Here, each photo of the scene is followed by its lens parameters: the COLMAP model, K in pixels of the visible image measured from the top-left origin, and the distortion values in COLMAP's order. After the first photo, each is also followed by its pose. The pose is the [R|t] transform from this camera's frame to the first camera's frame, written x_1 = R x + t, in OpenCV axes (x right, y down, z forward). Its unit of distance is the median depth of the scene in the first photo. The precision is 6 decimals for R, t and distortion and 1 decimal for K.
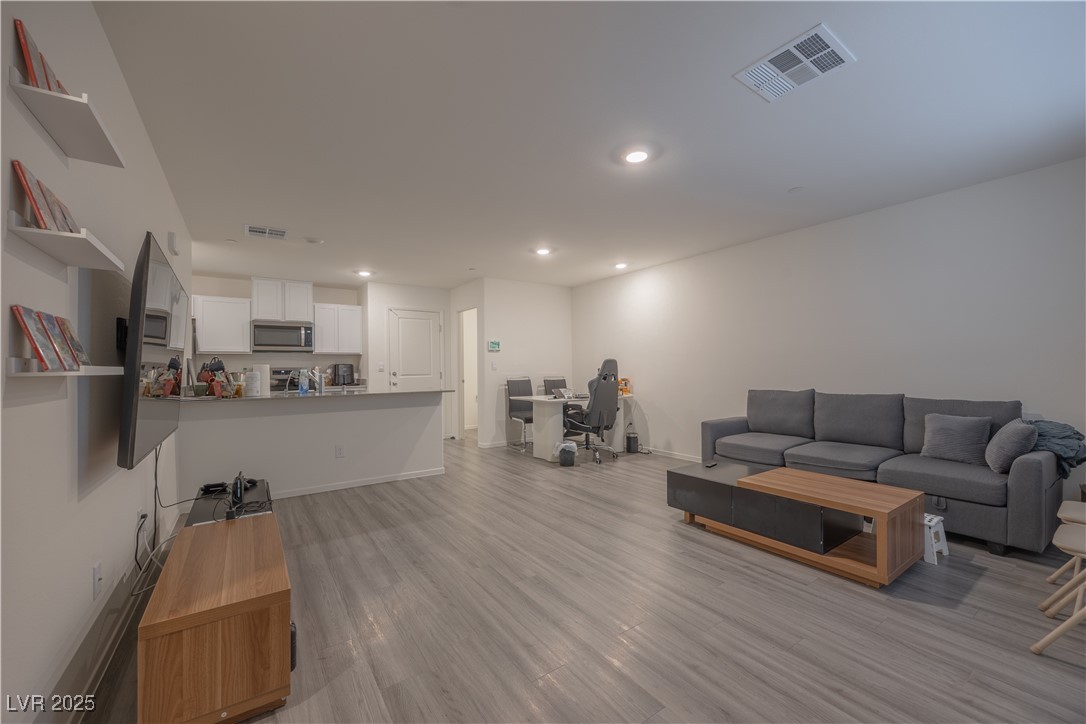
lens RADIAL K [[419.9, 0, 528.8], [0, 419.9, 363.5], [0, 0, 1]] dist [-0.000579, -0.000059]
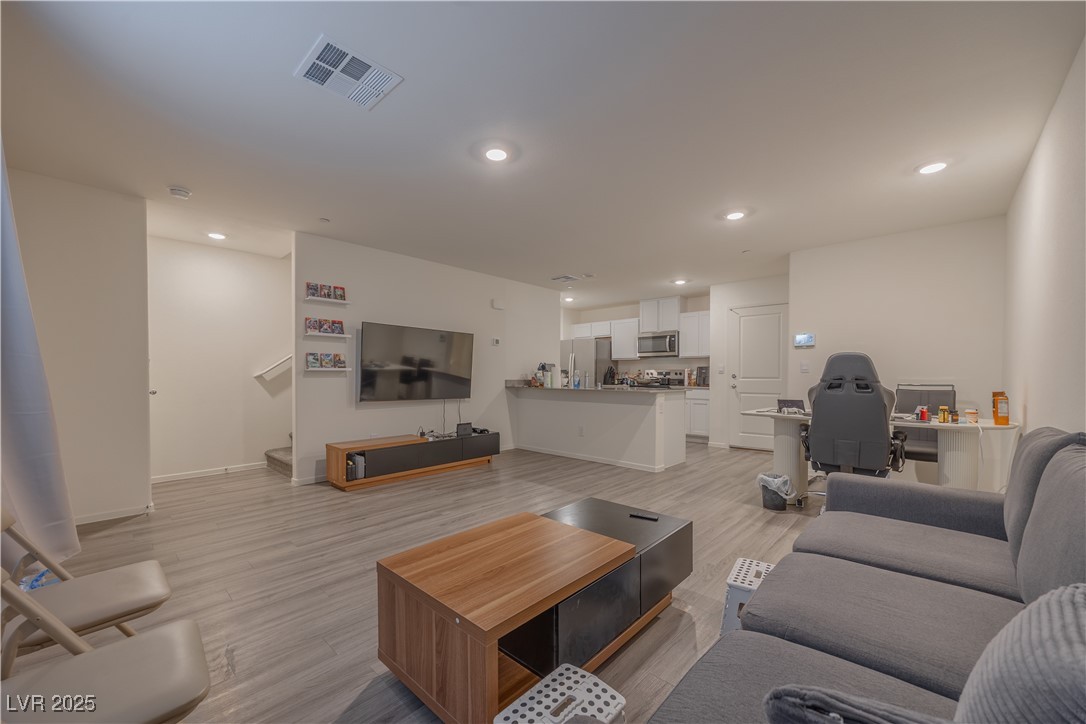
lens RADIAL K [[425.2, 0, 546.2], [0, 425.2, 381.3], [0, 0, 1]] dist [0.000064, -0.000660]
pose [[0.237495, 0.025836, -0.971045, 1.249368], [0.005984, 0.999588, 0.028059, 0.015732], [0.971370, -0.012475, 0.237242, 0.848327]]
